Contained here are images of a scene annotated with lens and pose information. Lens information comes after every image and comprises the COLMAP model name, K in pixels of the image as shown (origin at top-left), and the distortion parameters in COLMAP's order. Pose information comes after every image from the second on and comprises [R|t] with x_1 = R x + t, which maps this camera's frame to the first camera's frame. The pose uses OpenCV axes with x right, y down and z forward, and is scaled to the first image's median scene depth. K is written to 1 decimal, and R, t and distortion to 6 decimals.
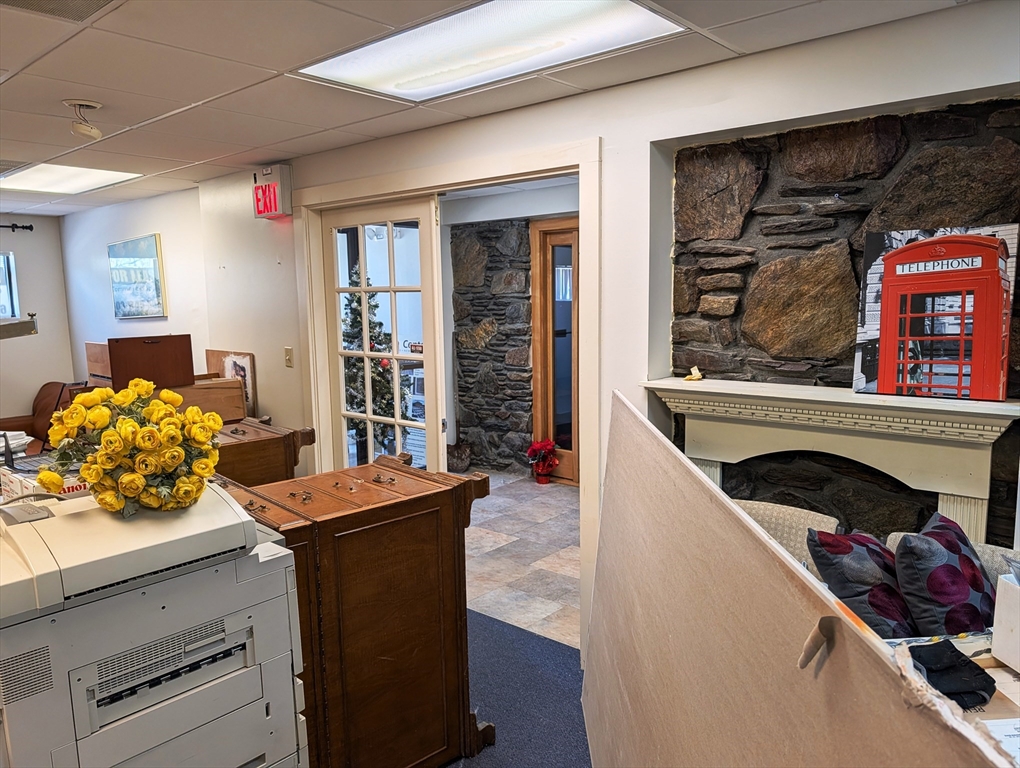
lens RADIAL K [[736.1, 0, 510.5], [0, 736.1, 386.4], [0, 0, 1]] dist [-0.044908, -0.001549]
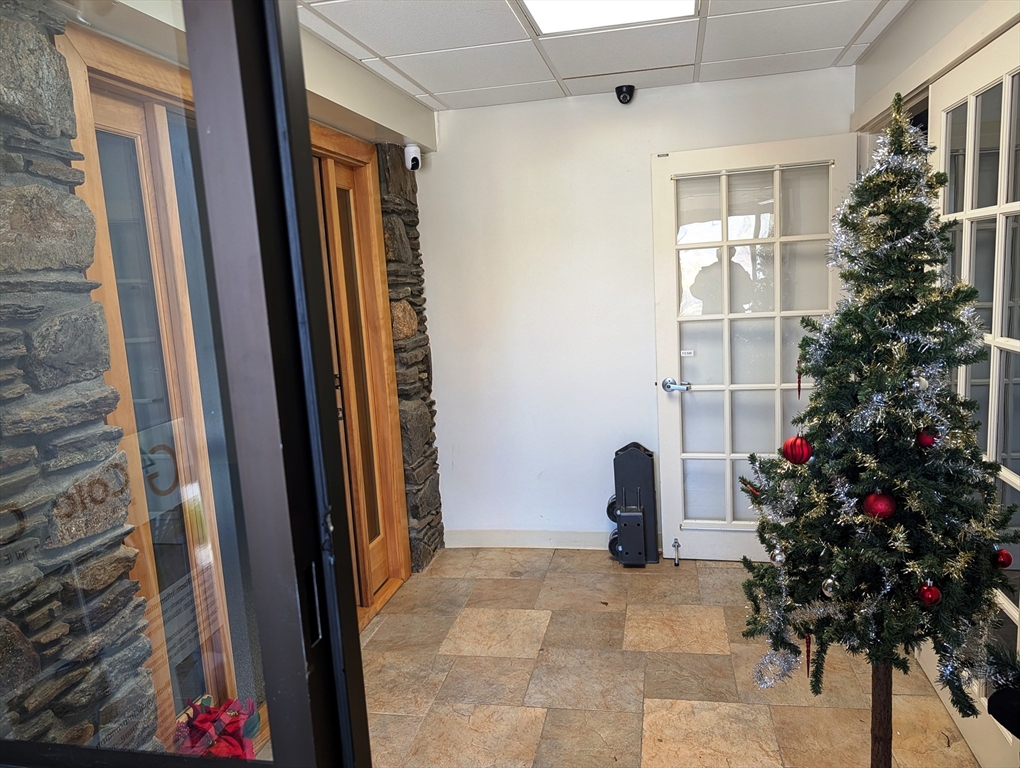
lens RADIAL K [[736.1, 0, 510.6], [0, 736.1, 384.8], [0, 0, 1]] dist [-0.044908, -0.001549]
pose [[-0.483305, -0.085515, 0.871265, -0.345110], [0.181547, 0.963793, 0.195304, -0.123770], [-0.856421, 0.252567, -0.450281, 1.129170]]
